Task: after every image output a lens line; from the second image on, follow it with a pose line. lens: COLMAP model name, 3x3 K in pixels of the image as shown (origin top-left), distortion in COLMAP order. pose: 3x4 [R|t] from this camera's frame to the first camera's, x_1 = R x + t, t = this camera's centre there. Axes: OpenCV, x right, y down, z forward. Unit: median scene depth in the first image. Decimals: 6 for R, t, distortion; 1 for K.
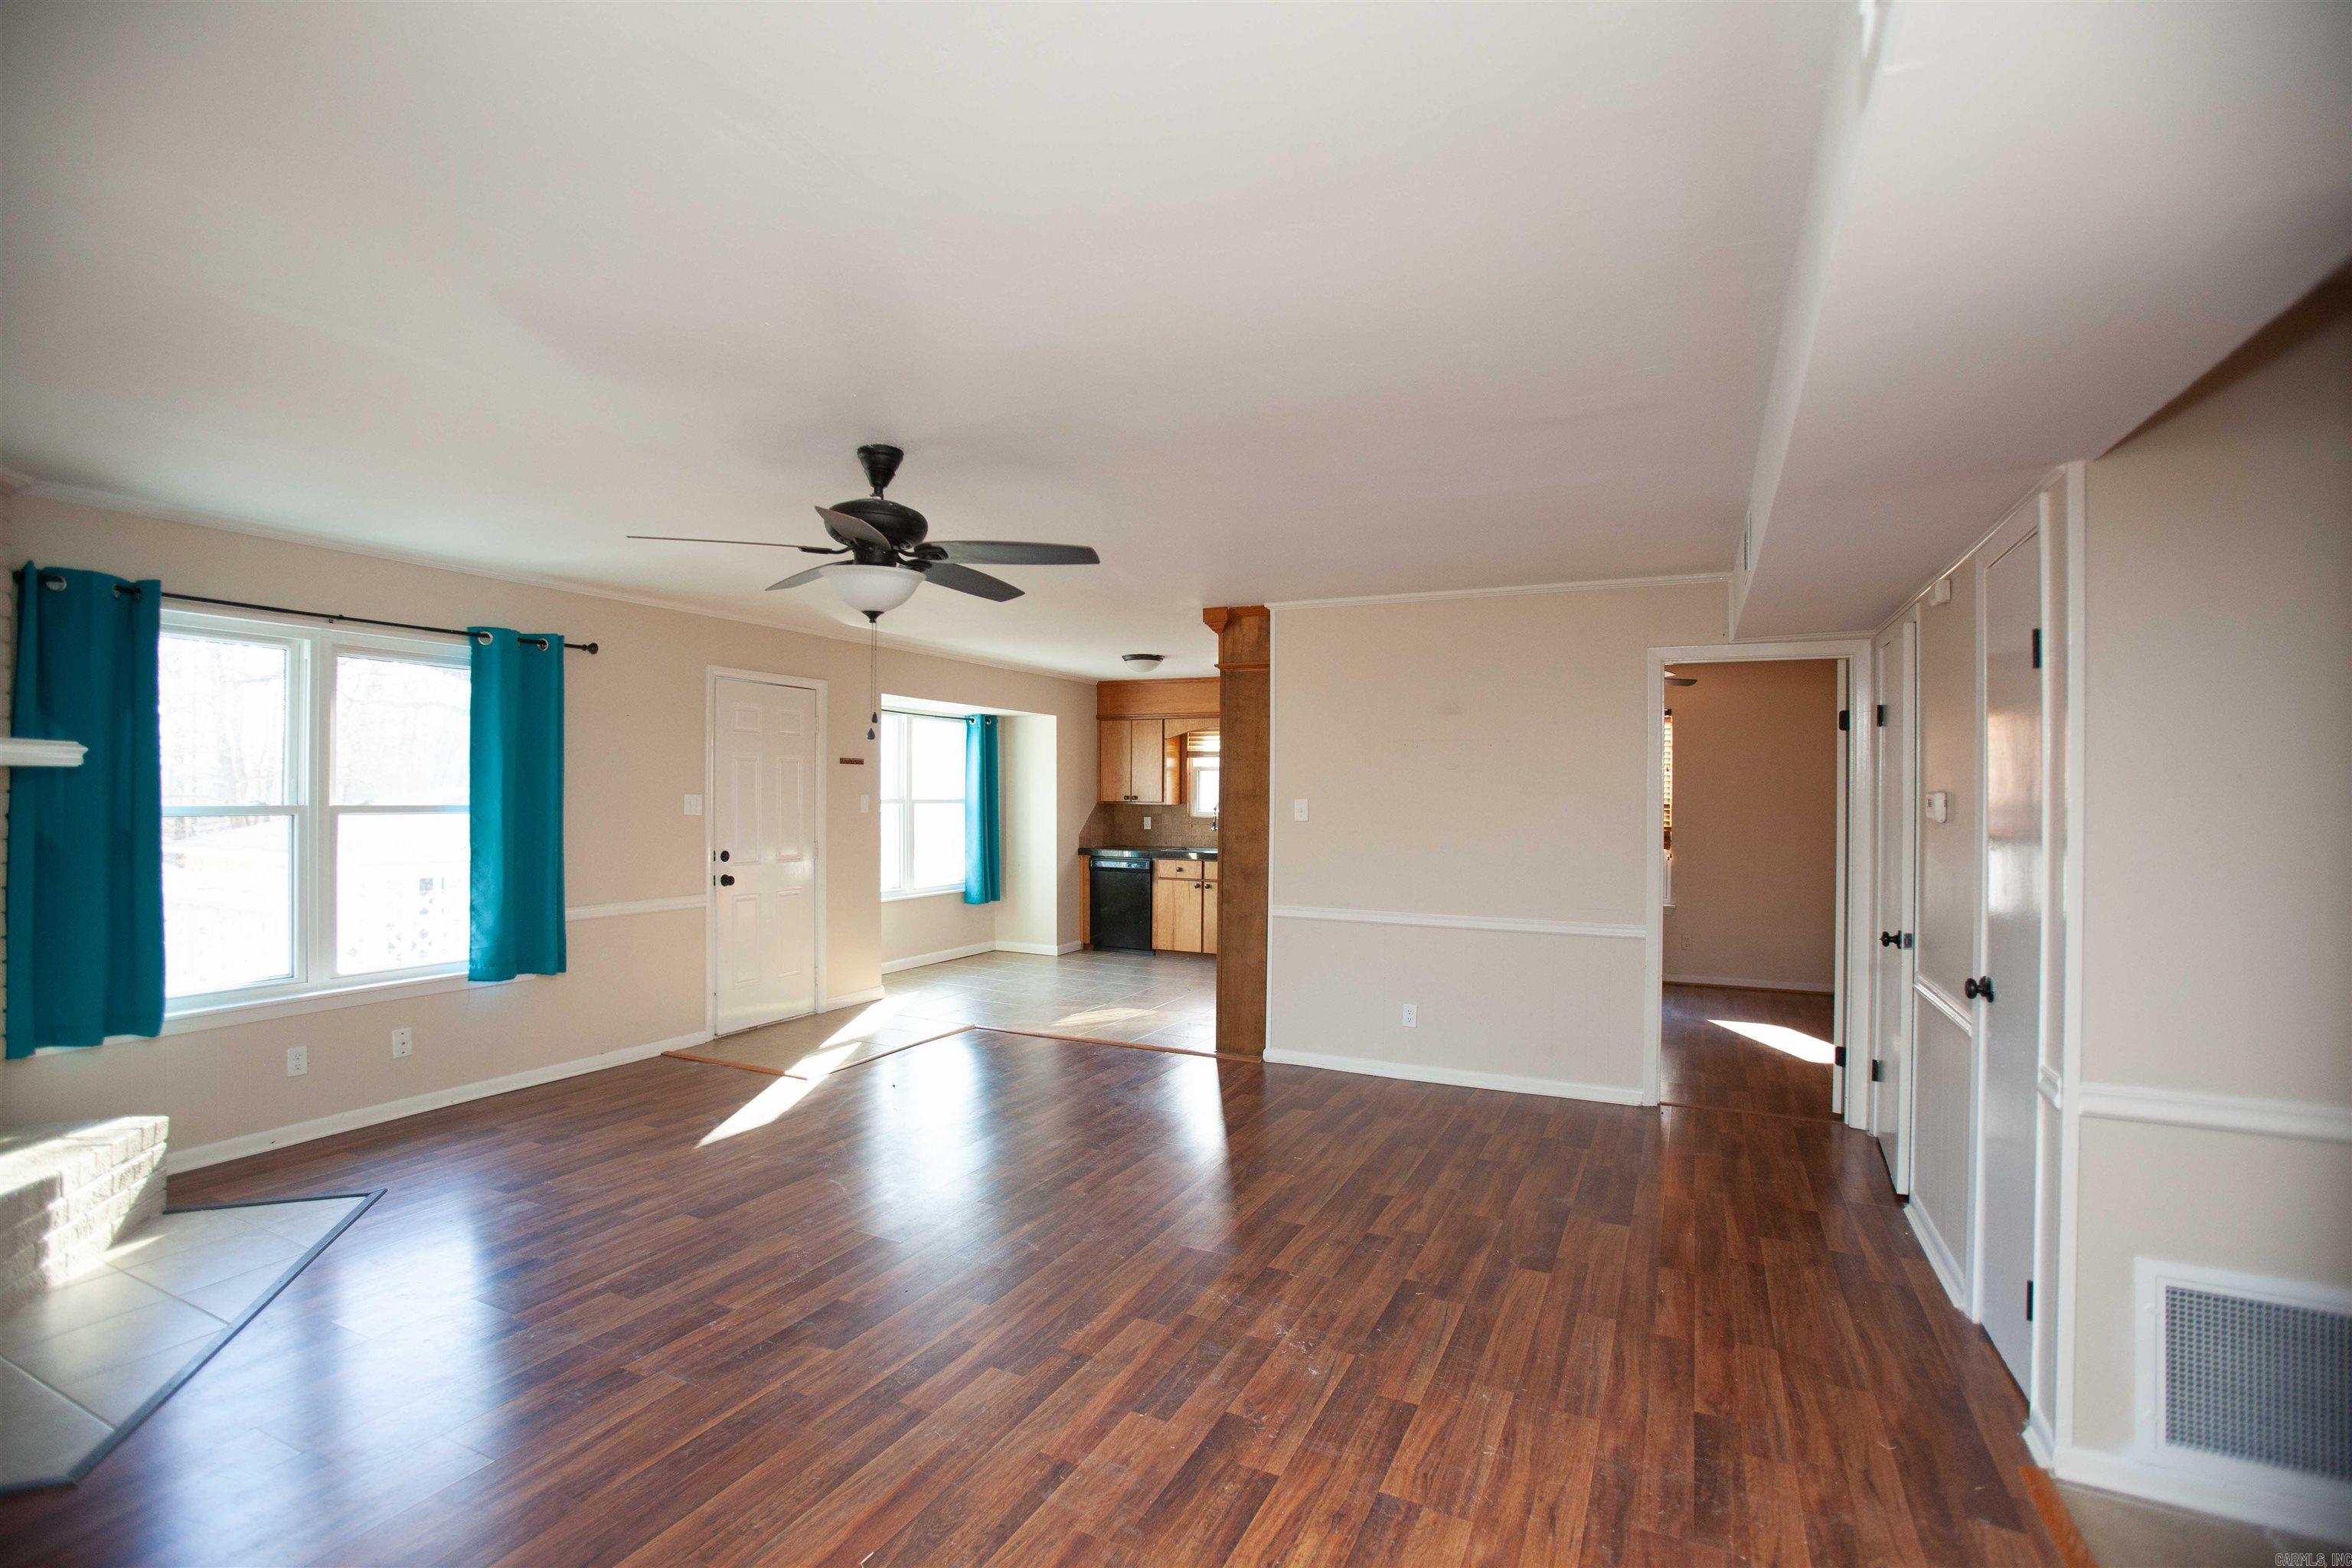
lens RADIAL K [[1091.5, 0, 1150.6], [0, 1091.5, 788.0], [0, 0, 1]] dist [-0.078095, 0.032062]
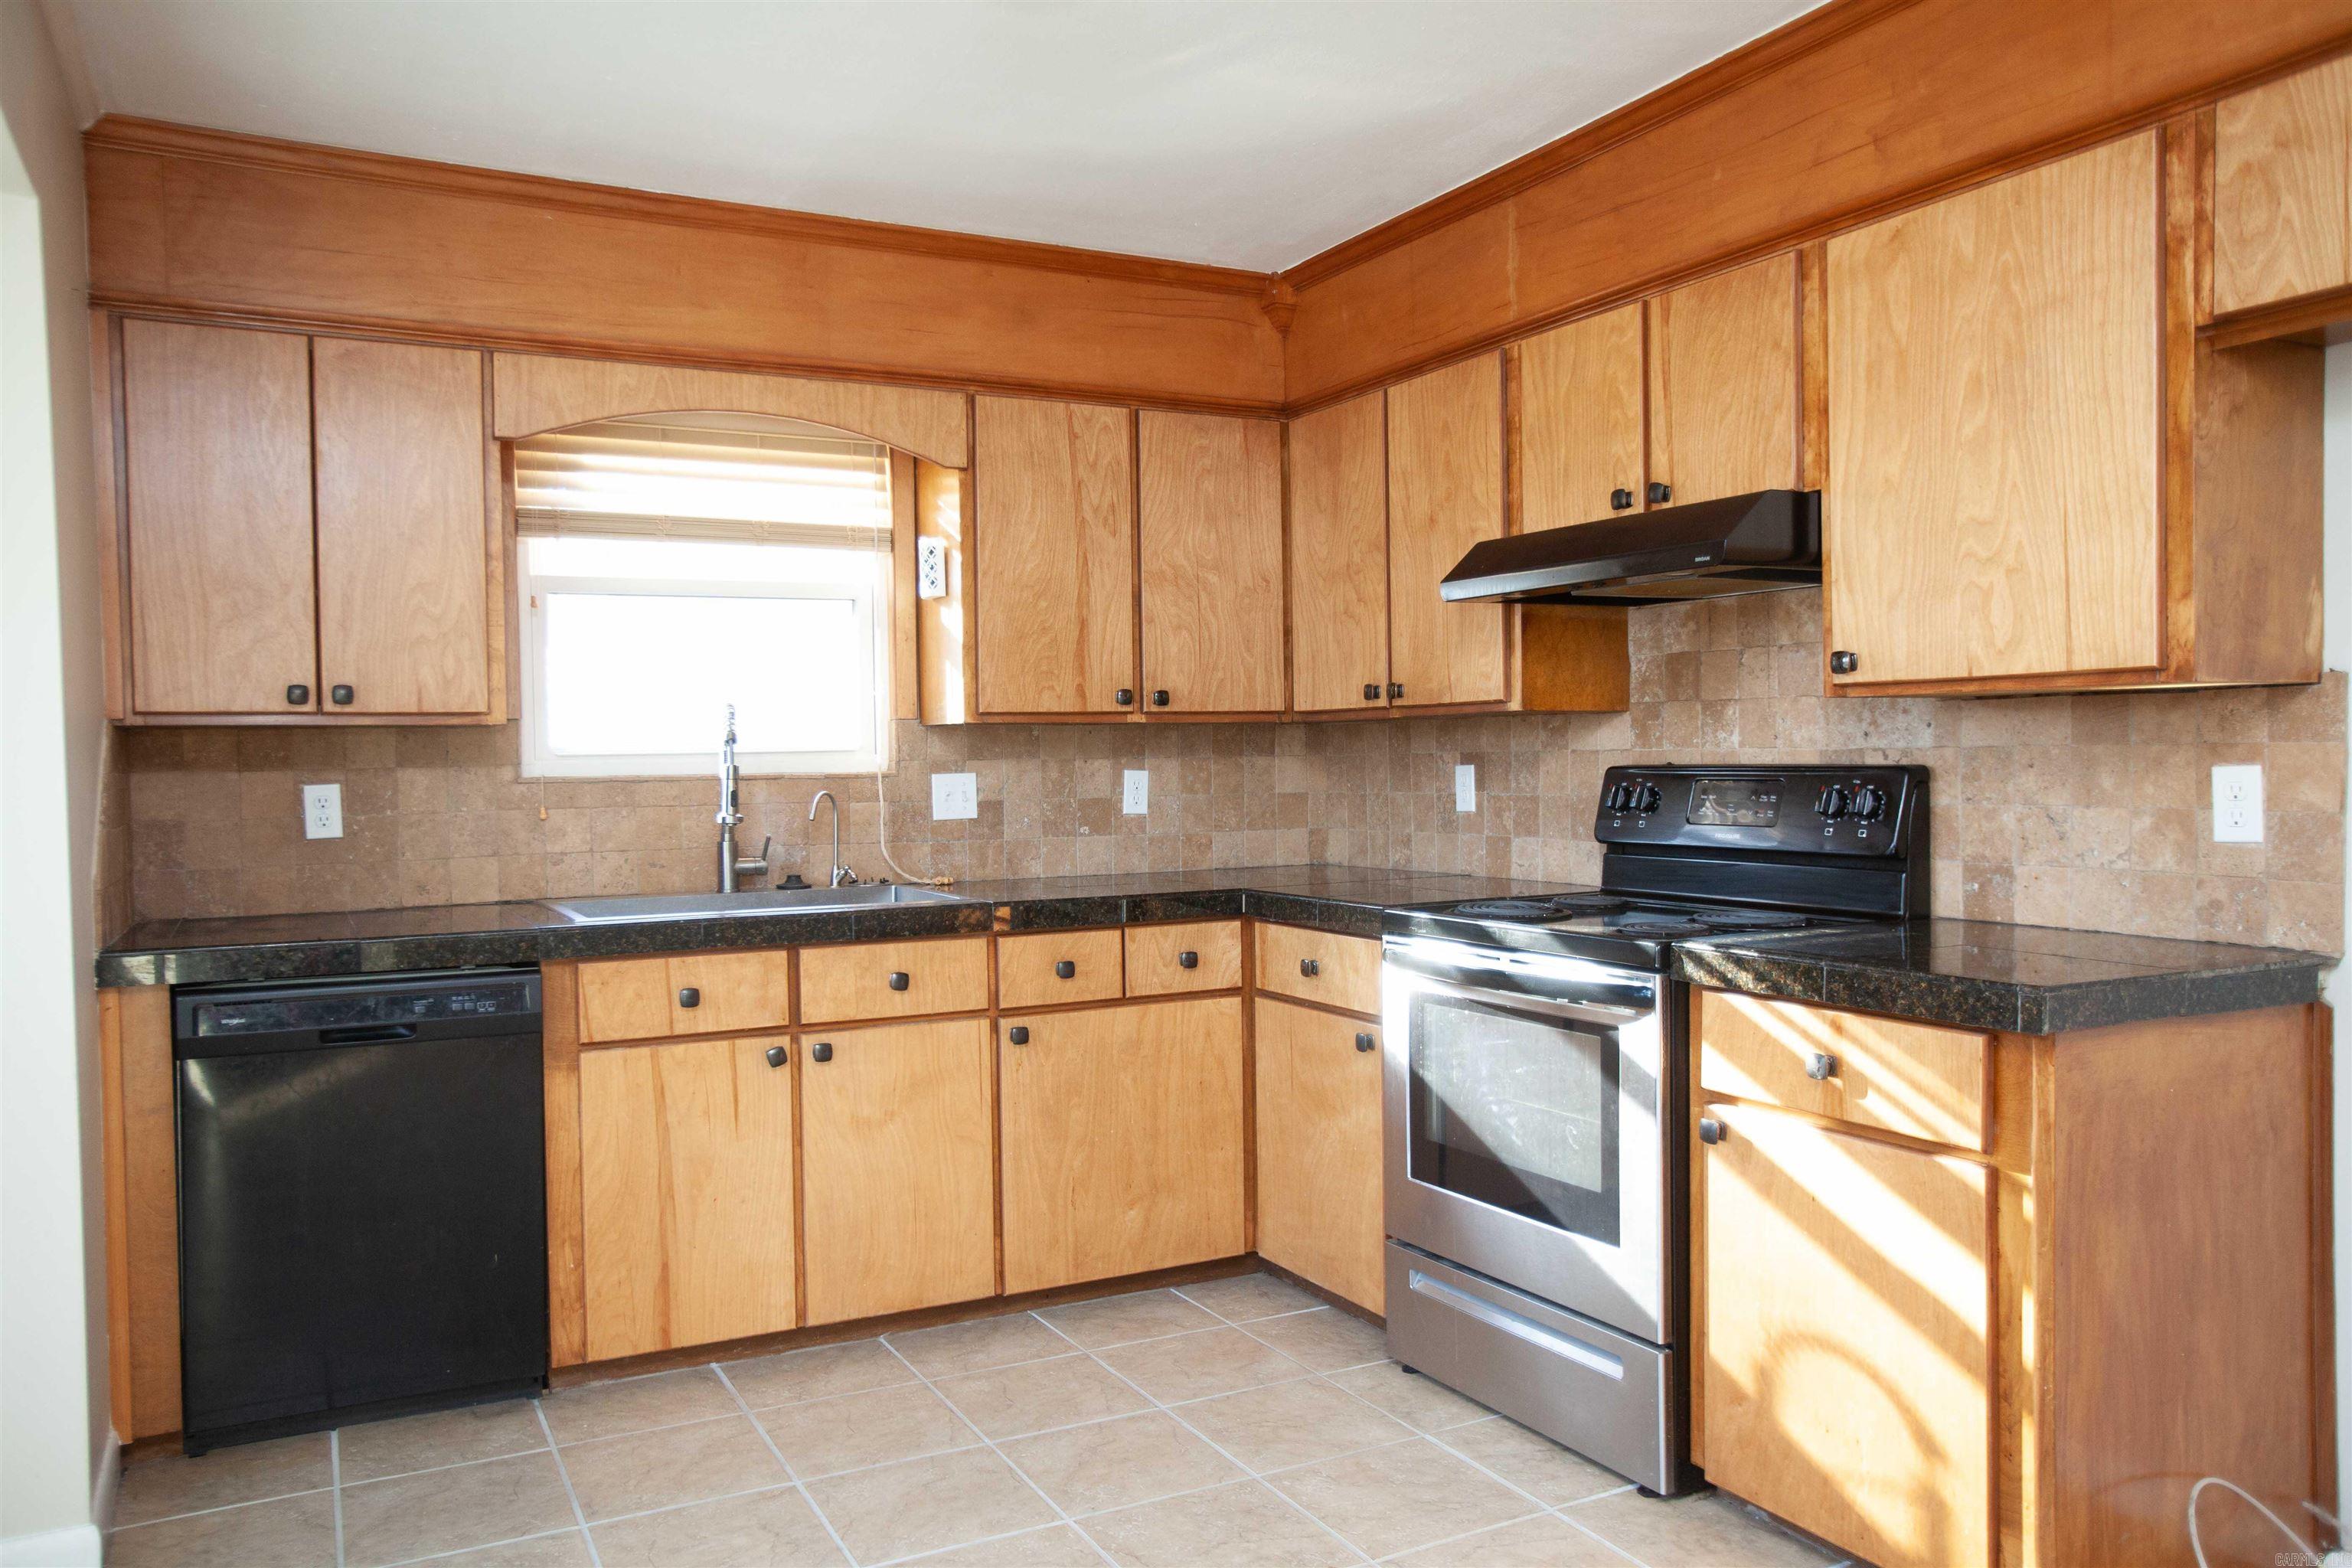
lens RADIAL K [[1716.5, 0, 1131.4], [0, 1716.5, 789.6], [0, 0, 1]] dist [-0.045206, 0.081241]
pose [[0.597761, -0.033063, 0.800993, -0.358609], [0.016919, 0.999447, 0.028629, 0.038462], [-0.801496, -0.003561, 0.597989, 1.229761]]
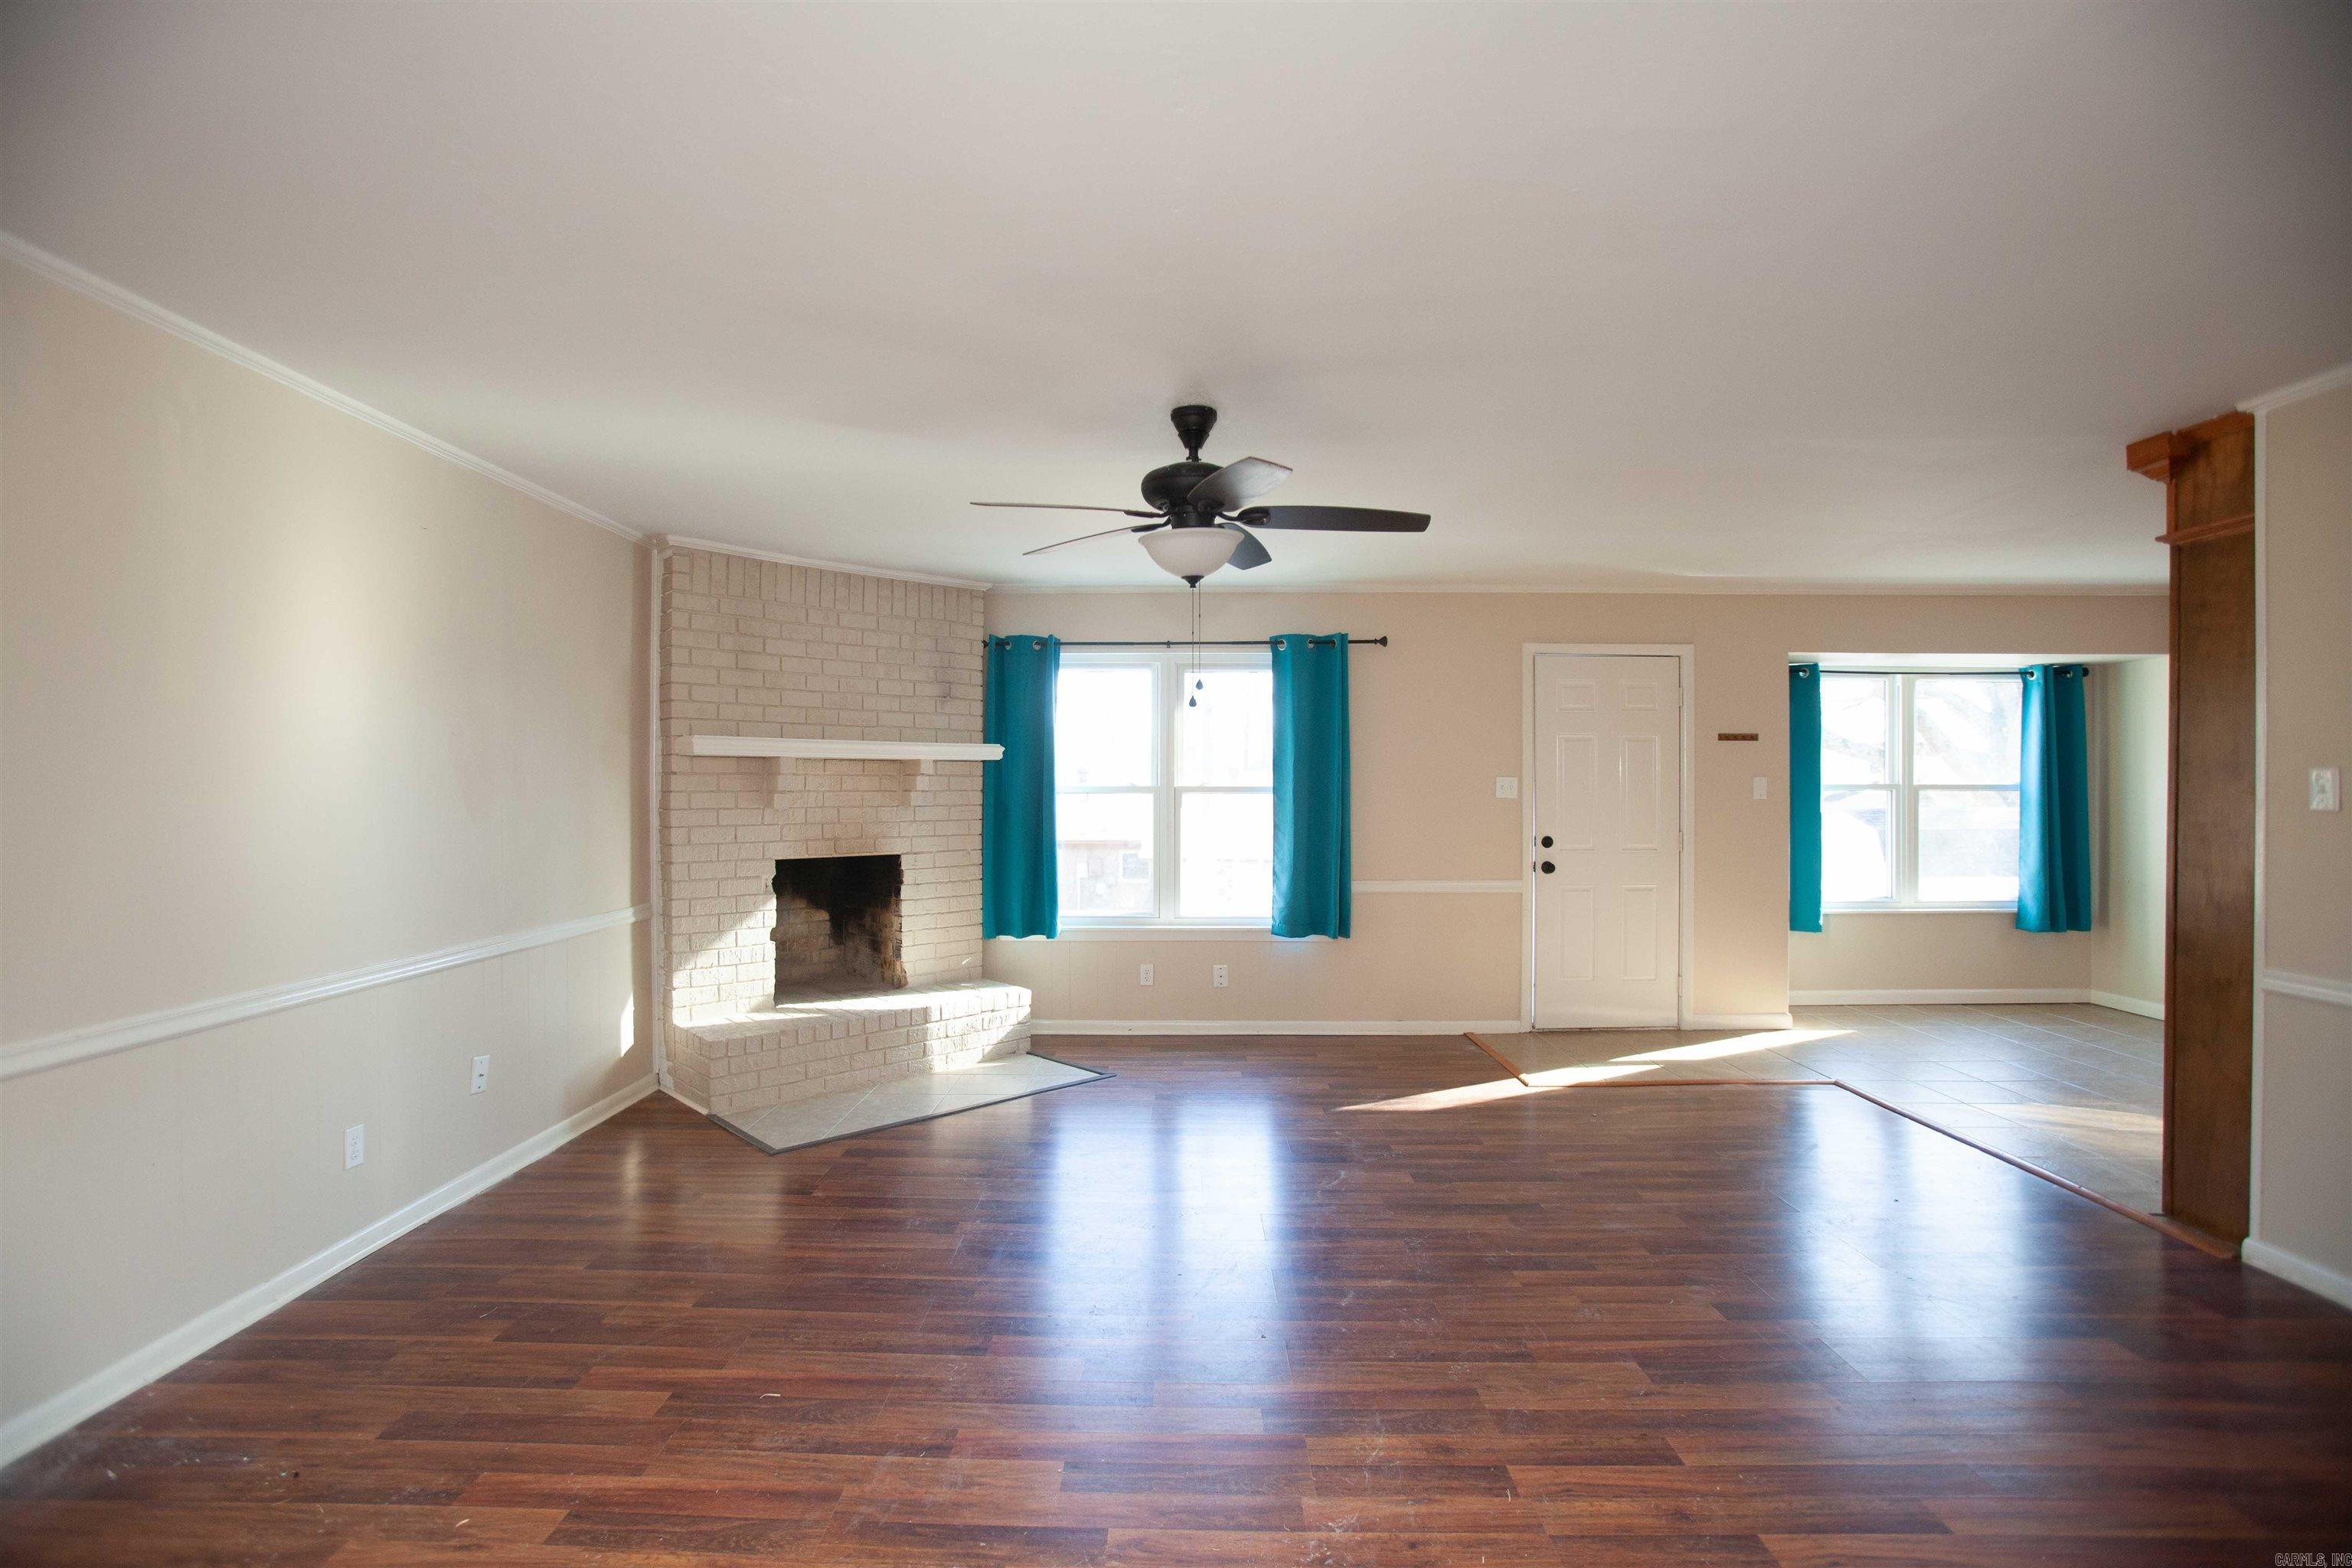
lens RADIAL K [[1091.5, 0, 1150.6], [0, 1091.5, 788.0], [0, 0, 1]] dist [-0.078095, 0.032062]
pose [[0.428186, -0.005834, -0.903672, 0.364621], [0.006991, 0.999971, -0.003143, 0.018767], [0.903664, -0.004972, 0.428214, 0.319675]]
